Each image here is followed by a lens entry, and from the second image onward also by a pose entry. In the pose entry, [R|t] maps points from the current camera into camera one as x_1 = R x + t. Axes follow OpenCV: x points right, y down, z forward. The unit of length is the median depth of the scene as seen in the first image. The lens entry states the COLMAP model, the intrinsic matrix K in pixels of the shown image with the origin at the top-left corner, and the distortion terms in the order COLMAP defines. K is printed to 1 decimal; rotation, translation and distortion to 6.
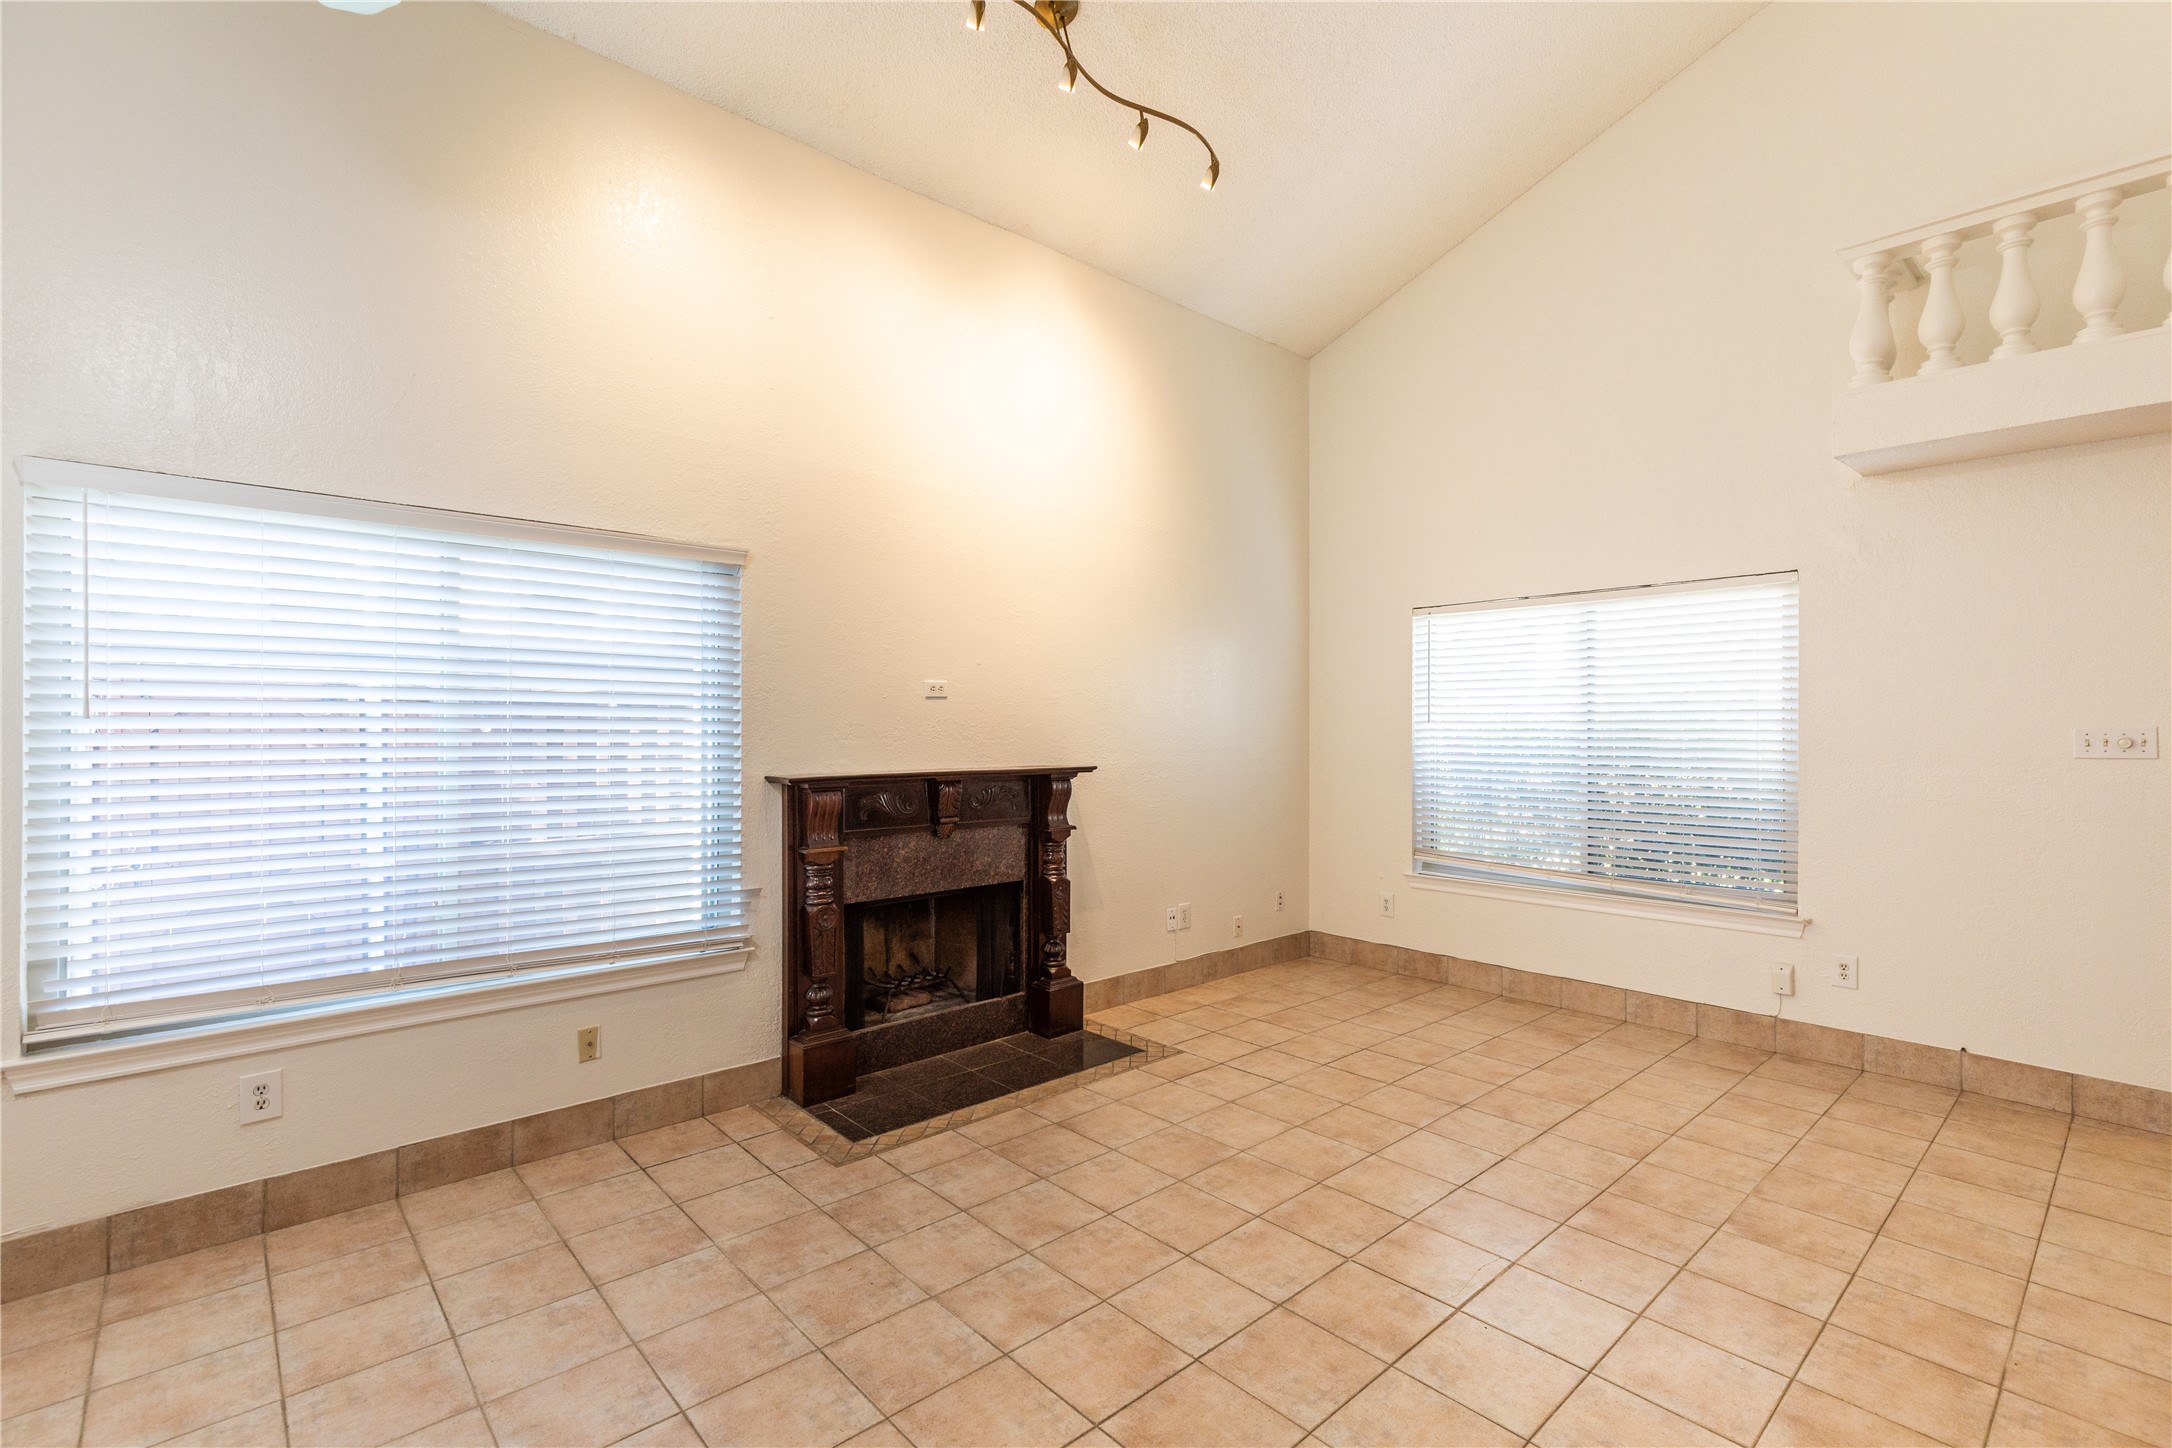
lens RADIAL K [[982.9, 0, 1097.7], [0, 982.9, 725.3], [0, 0, 1]] dist [0.006299, -0.000231]
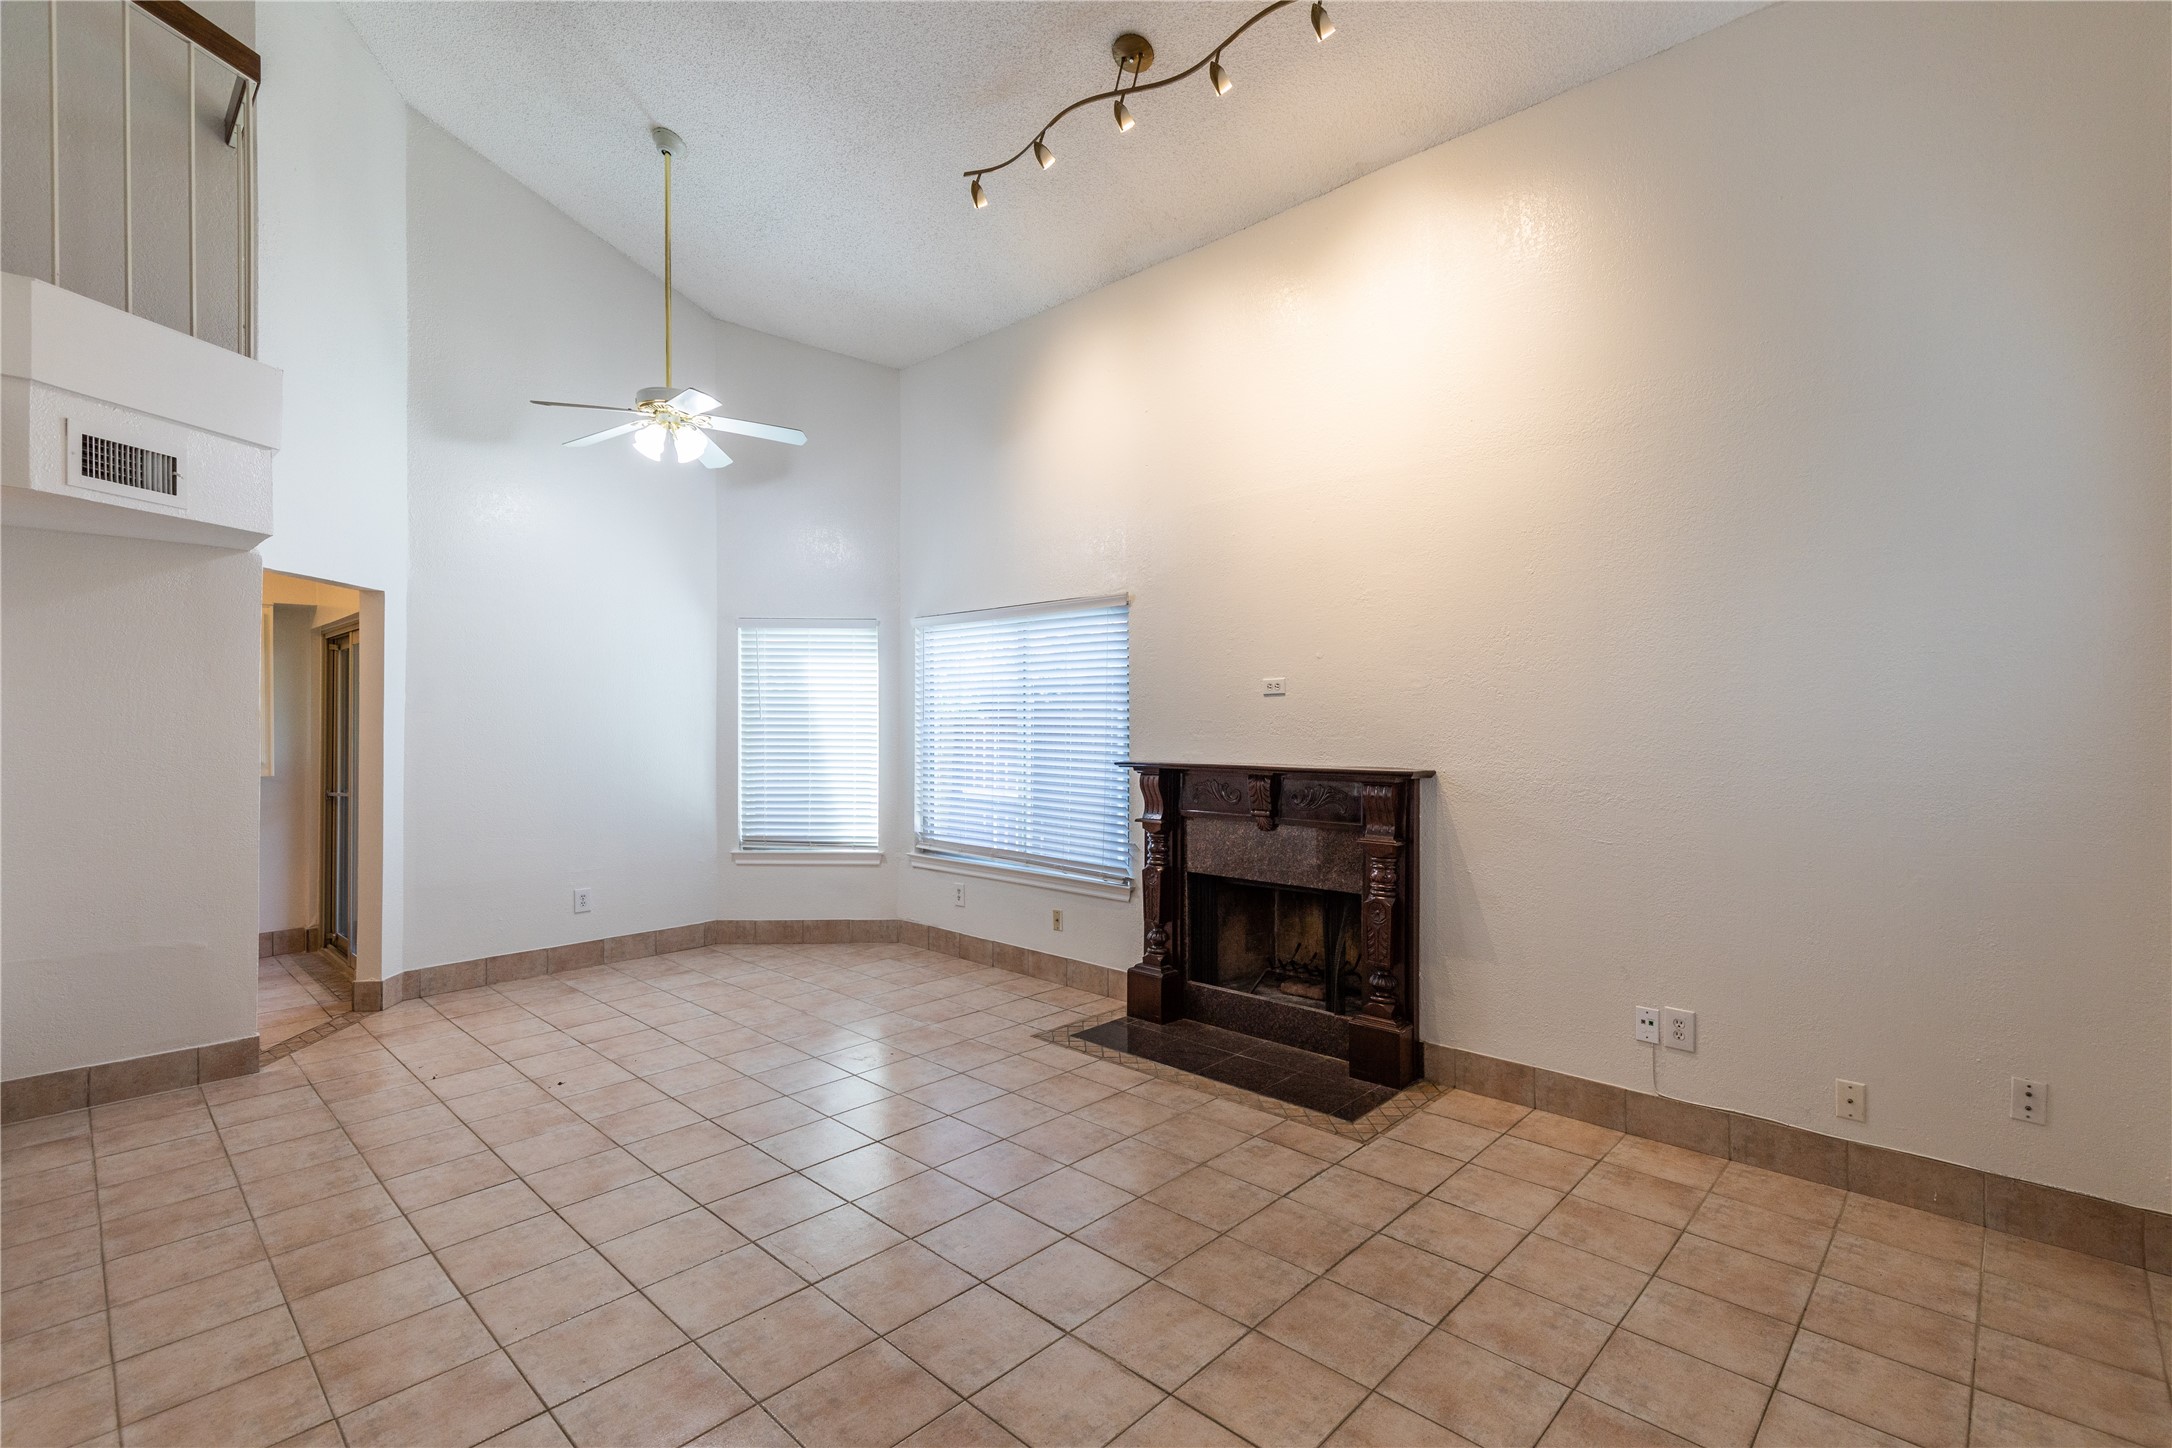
lens RADIAL K [[984.9, 0, 1086.9], [0, 984.9, 713.1], [0, 0, 1]] dist [0.005549, -0.000180]
pose [[0.067553, -0.008619, -0.997678, 0.962360], [0.002968, 0.999960, -0.008438, -0.000658], [0.997711, -0.002391, 0.067576, 0.825976]]
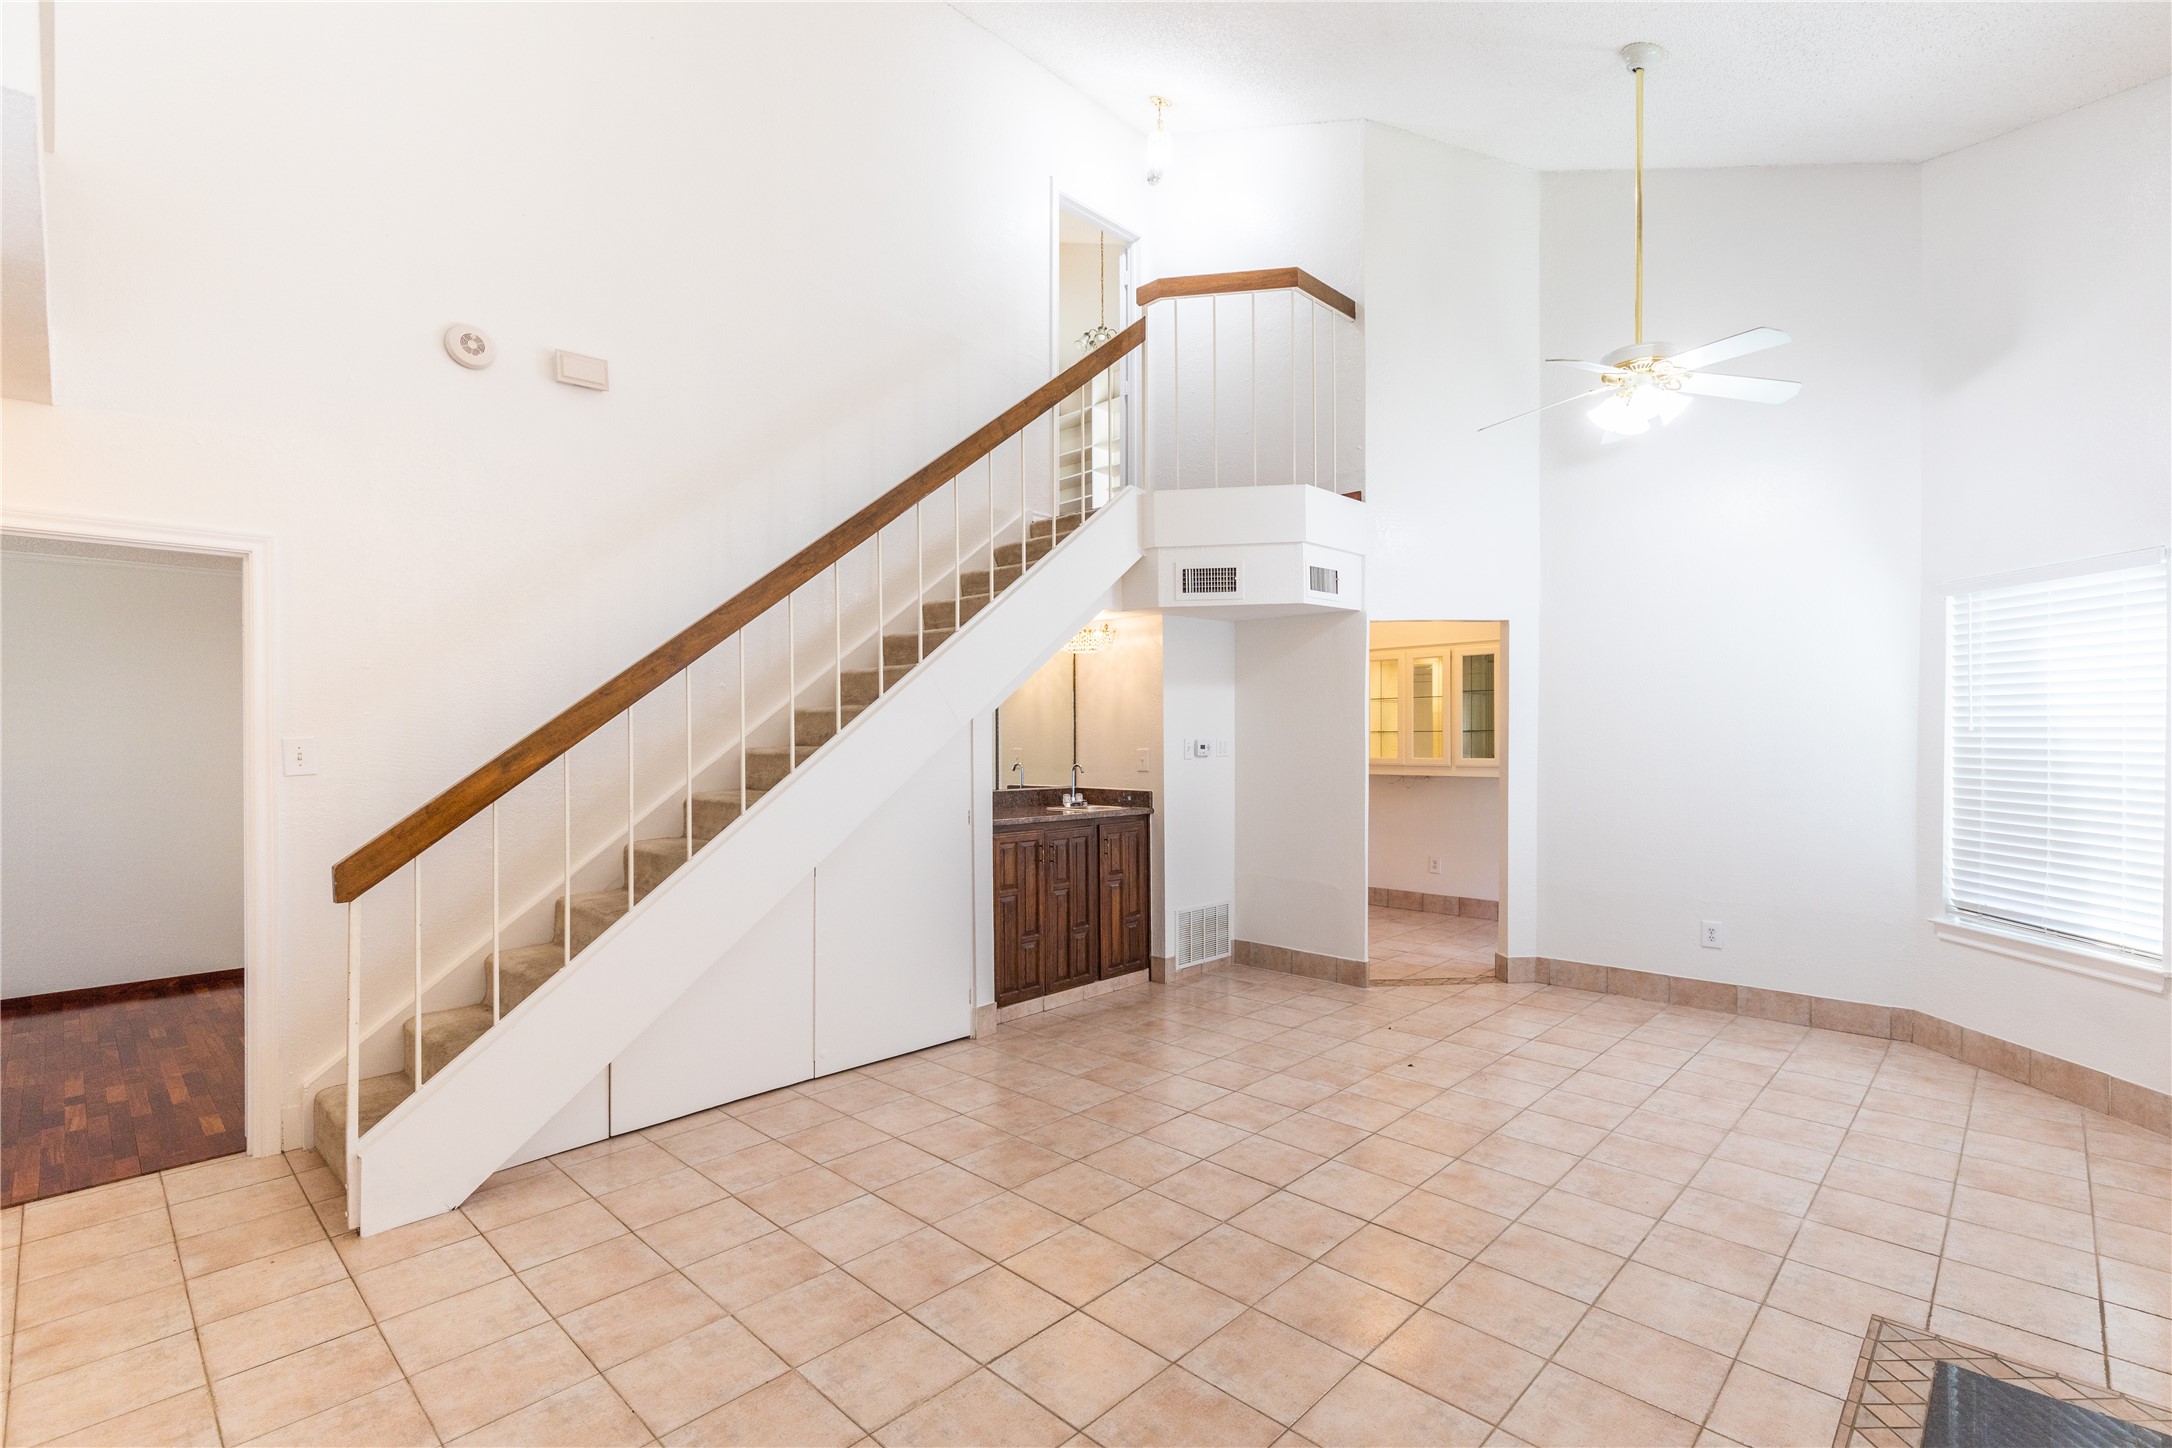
lens RADIAL K [[980.5, 0, 1093.7], [0, 980.5, 731.8], [0, 0, 1]] dist [0.004804, 0.000375]
pose [[-0.997974, 0.002027, -0.063588, 0.324803], [0.002299, 0.999988, -0.004216, -0.002151], [0.063579, -0.004353, -0.997967, 1.446641]]
